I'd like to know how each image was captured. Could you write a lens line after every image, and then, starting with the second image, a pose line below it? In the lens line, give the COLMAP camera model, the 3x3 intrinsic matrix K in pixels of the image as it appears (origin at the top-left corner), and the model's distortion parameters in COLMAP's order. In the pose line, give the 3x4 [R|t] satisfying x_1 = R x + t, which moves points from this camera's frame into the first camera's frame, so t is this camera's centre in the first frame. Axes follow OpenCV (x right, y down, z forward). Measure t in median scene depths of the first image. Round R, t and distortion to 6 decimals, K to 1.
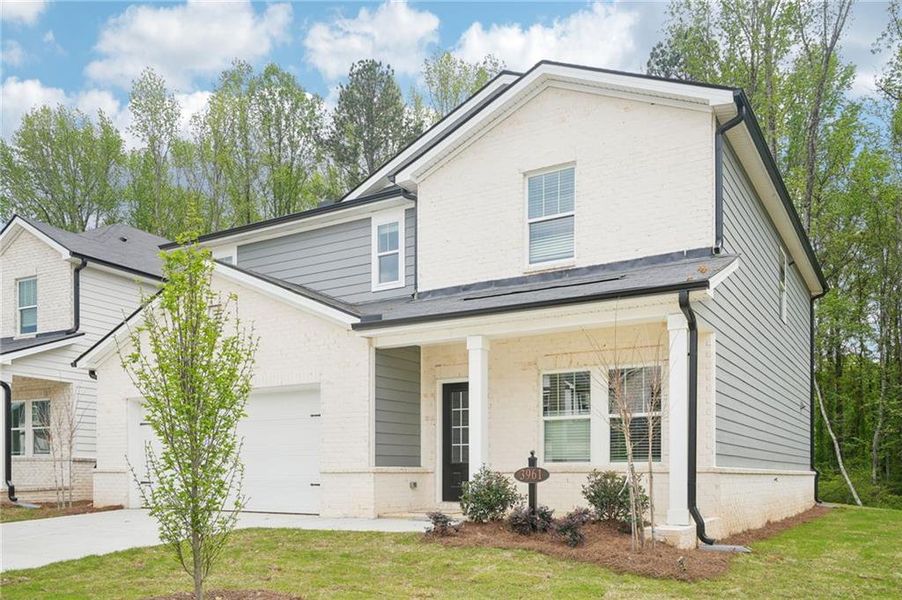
lens RADIAL K [[740.1, 0, 451.0], [0, 740.1, 300.0], [0, 0, 1]] dist [-0.009304, -0.005572]
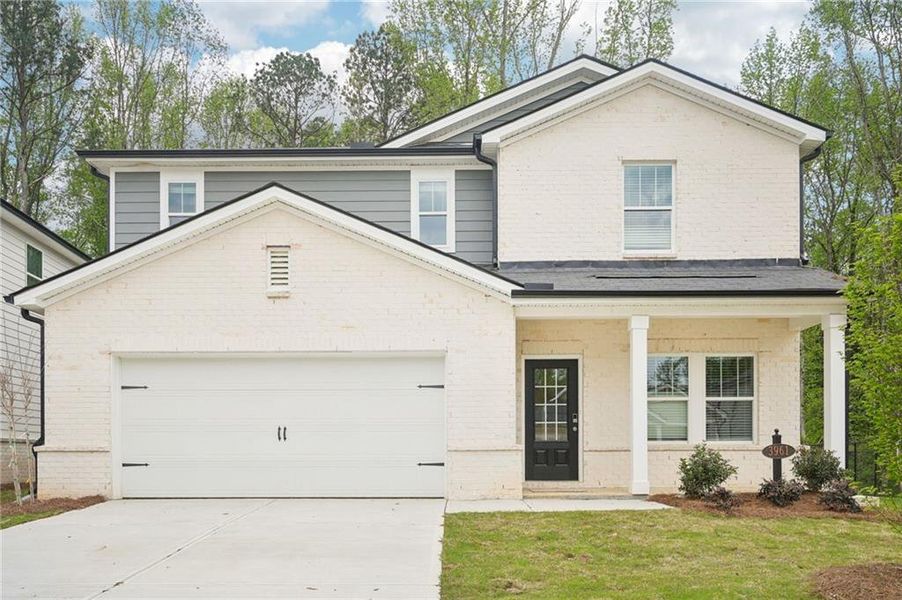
lens RADIAL K [[740.1, 0, 451.0], [0, 740.1, 300.0], [0, 0, 1]] dist [-0.009304, -0.005572]
pose [[0.859354, 0.100289, 0.501451, -0.630736], [-0.112814, 0.993602, -0.005386, 0.055726], [-0.498782, -0.051942, 0.865169, 0.229401]]
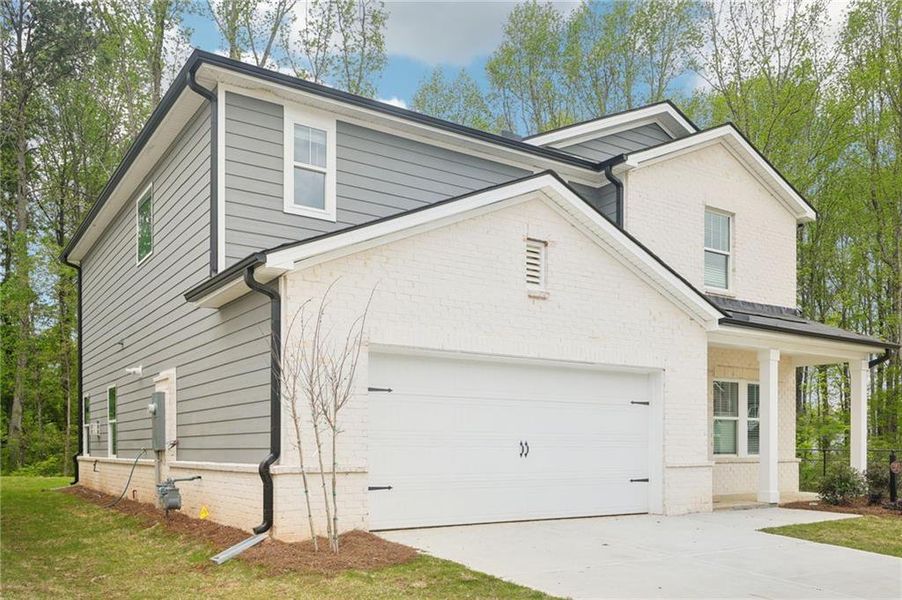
lens RADIAL K [[740.1, 0, 451.0], [0, 740.1, 300.0], [0, 0, 1]] dist [-0.009304, -0.005572]
pose [[0.430561, 0.175325, 0.885369, -1.120849], [-0.210124, 0.973469, -0.090587, 0.168123], [-0.877762, -0.147034, 0.455978, 0.833439]]
